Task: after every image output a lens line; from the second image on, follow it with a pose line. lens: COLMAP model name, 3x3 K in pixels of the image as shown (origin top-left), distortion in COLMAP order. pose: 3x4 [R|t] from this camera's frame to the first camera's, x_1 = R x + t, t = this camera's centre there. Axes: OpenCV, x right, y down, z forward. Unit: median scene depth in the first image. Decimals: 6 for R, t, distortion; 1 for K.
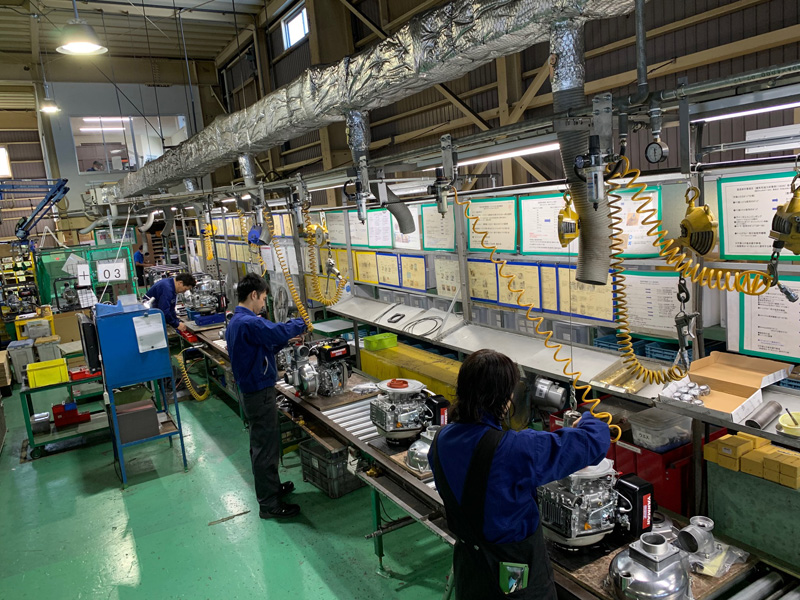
lens RADIAL K [[617.4, 0, 400.0], [0, 617.4, 300.0], [0, 0, 1]] dist [0.001449, -0.002466]
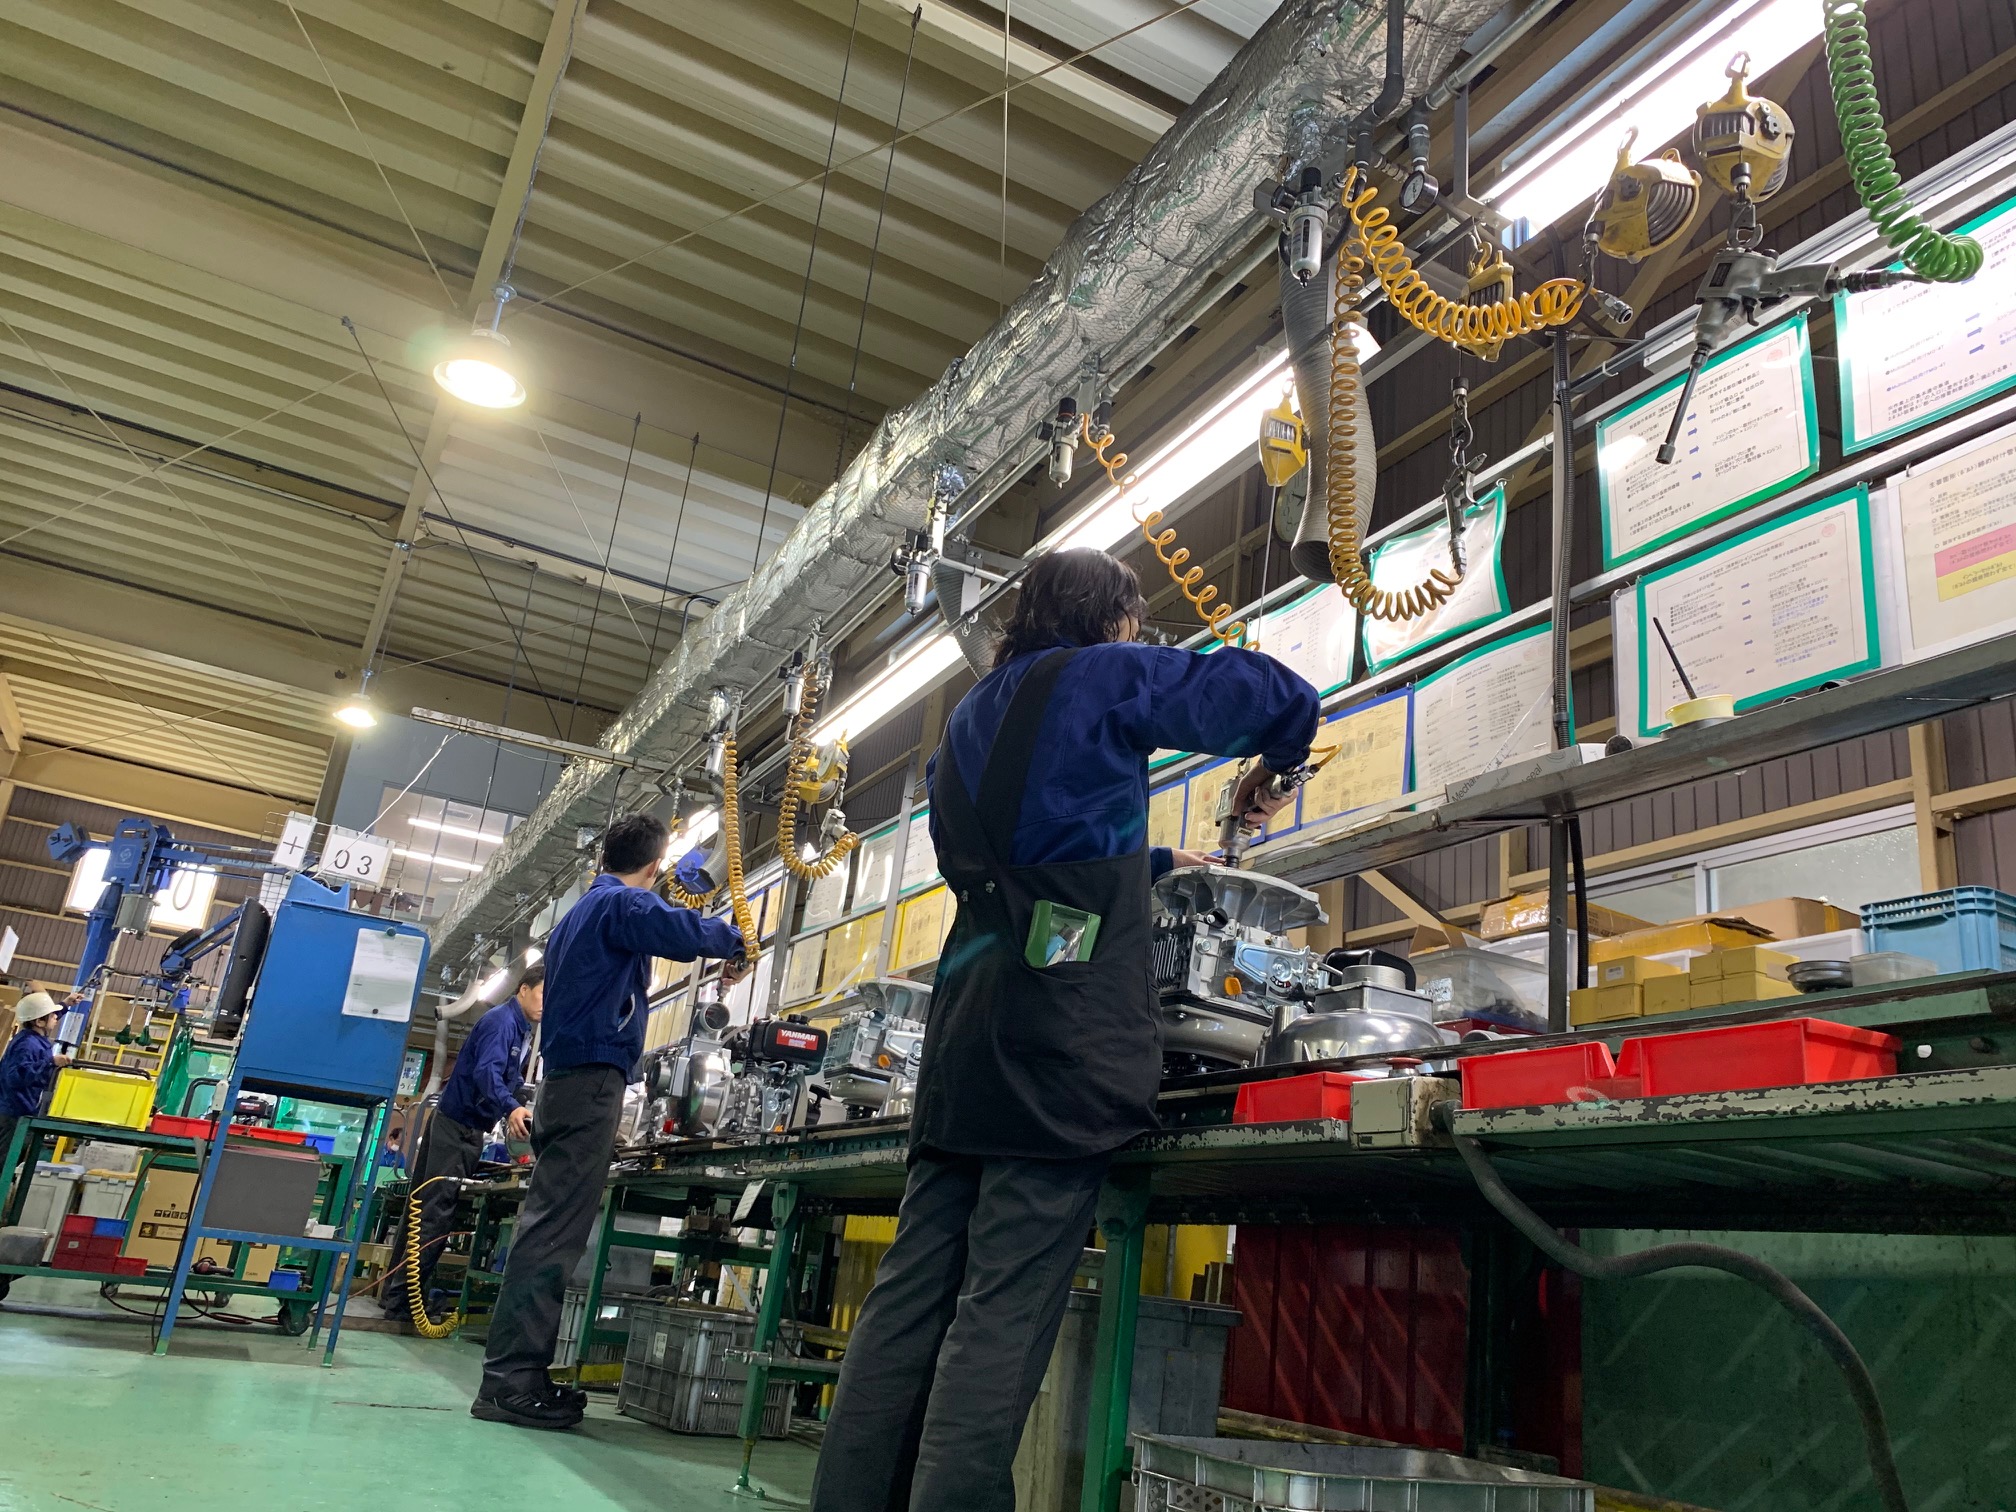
lens RADIAL K [[1560.2, 0, 1008.0], [0, 1560.2, 756.0], [0, 0, 1]] dist [-0.002851, 0.002007]
pose [[0.977284, 0.175950, -0.118143, 0.125005], [-0.210920, 0.861951, -0.461034, 0.367131], [0.020714, 0.475480, 0.879483, 0.003888]]
